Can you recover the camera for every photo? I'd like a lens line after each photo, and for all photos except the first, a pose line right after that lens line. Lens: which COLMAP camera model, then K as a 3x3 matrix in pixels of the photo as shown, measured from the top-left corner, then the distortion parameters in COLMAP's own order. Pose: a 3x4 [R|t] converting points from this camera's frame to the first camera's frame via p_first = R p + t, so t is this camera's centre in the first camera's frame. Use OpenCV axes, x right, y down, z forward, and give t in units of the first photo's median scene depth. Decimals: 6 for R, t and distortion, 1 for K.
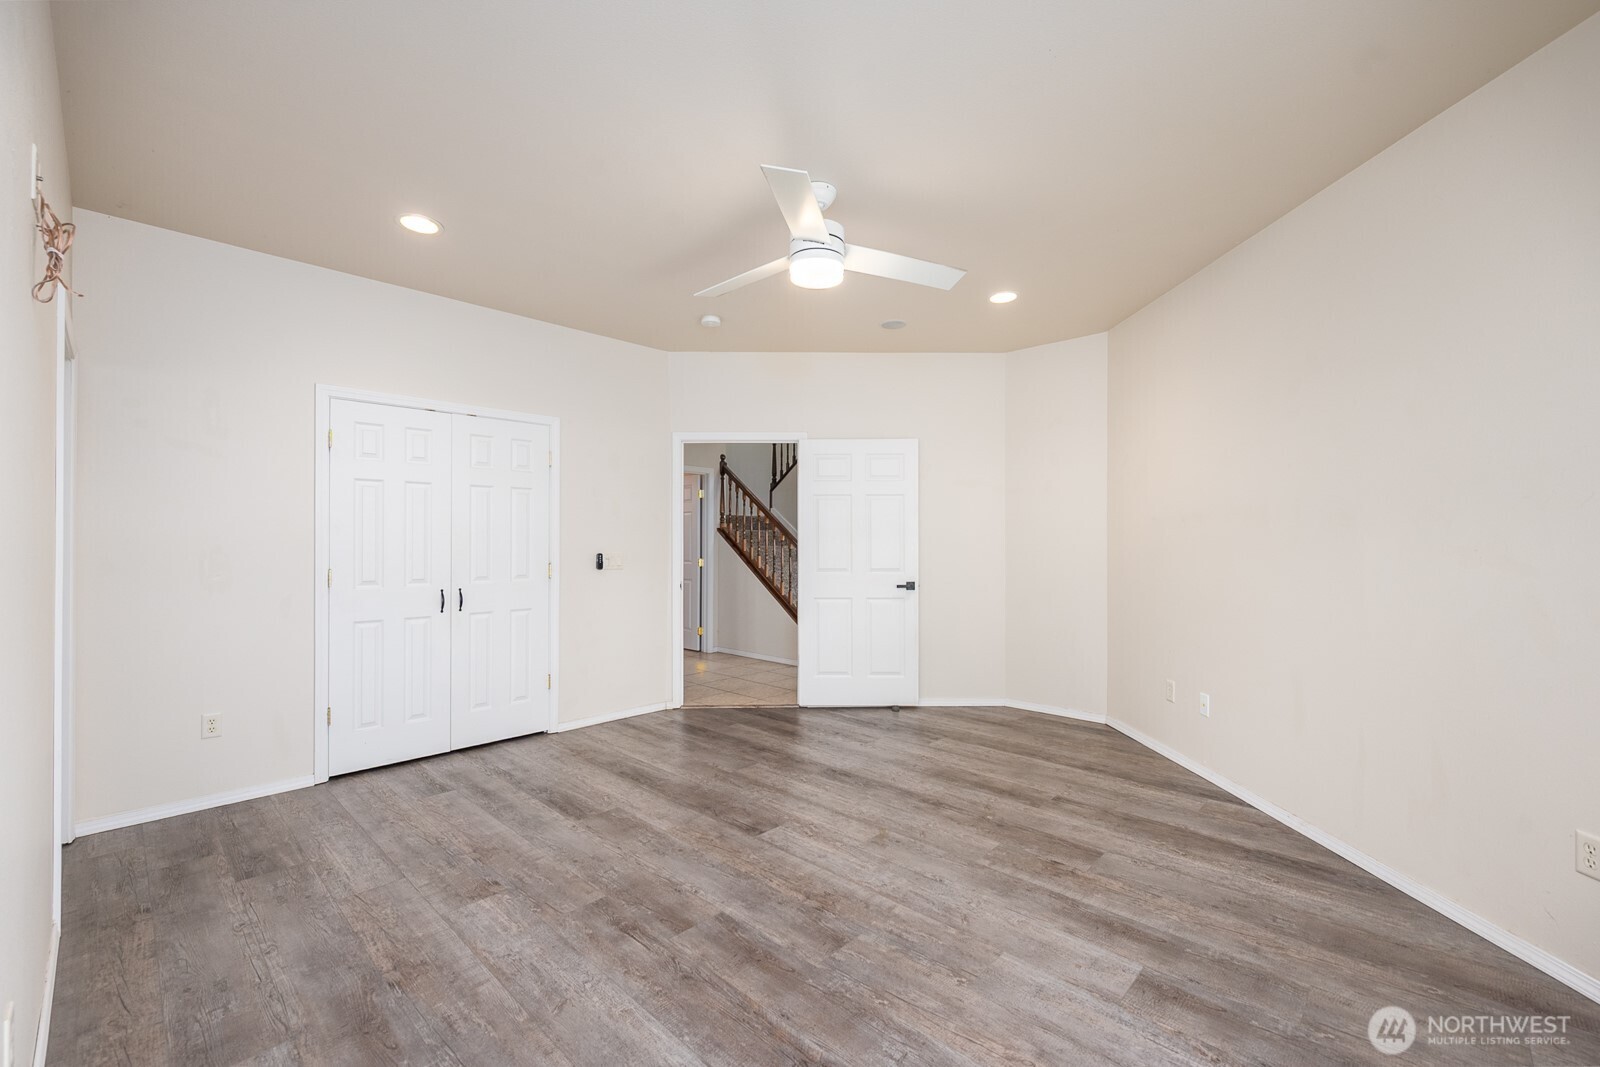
lens RADIAL K [[655.9, 0, 805.7], [0, 655.9, 535.5], [0, 0, 1]] dist [-0.008022, 0.000141]
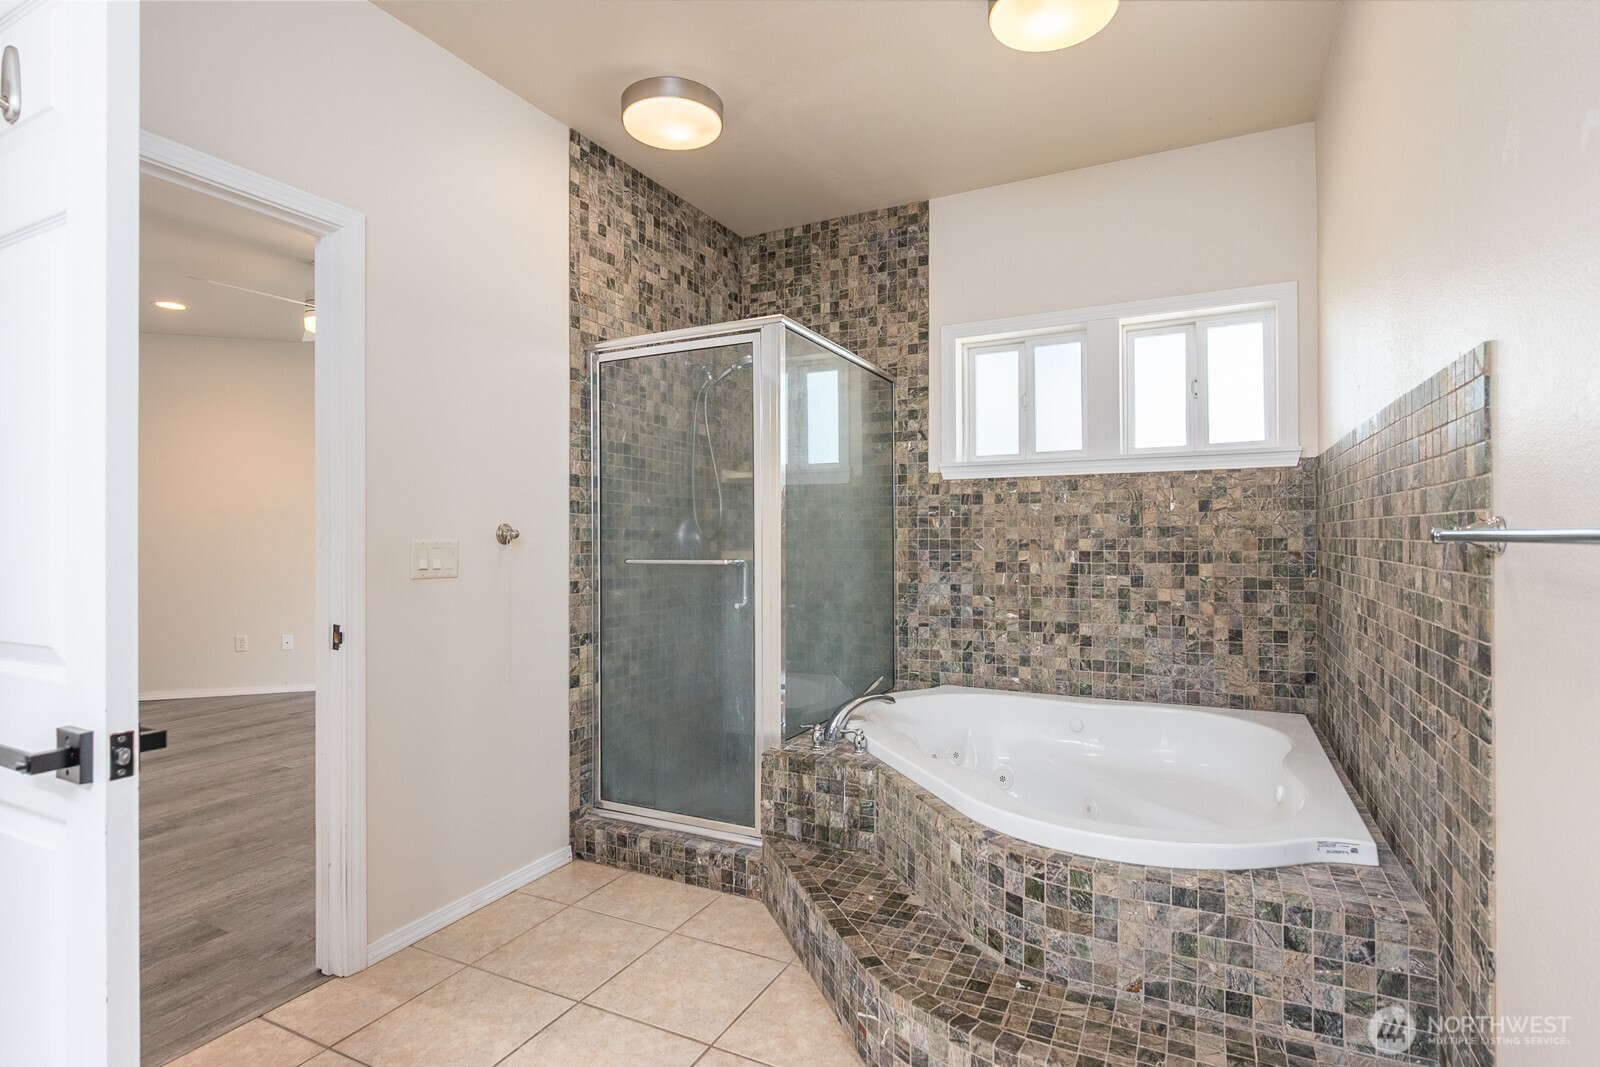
lens RADIAL K [[799.1, 0, 802.7], [0, 799.1, 532.1], [0, 0, 1]] dist [-0.006227, 0.001336]
pose [[-0.292464, 0.007891, 0.956244, -1.896885], [-0.011111, 0.999870, -0.011649, 0.030359], [-0.956212, -0.014032, -0.292338, 0.567998]]
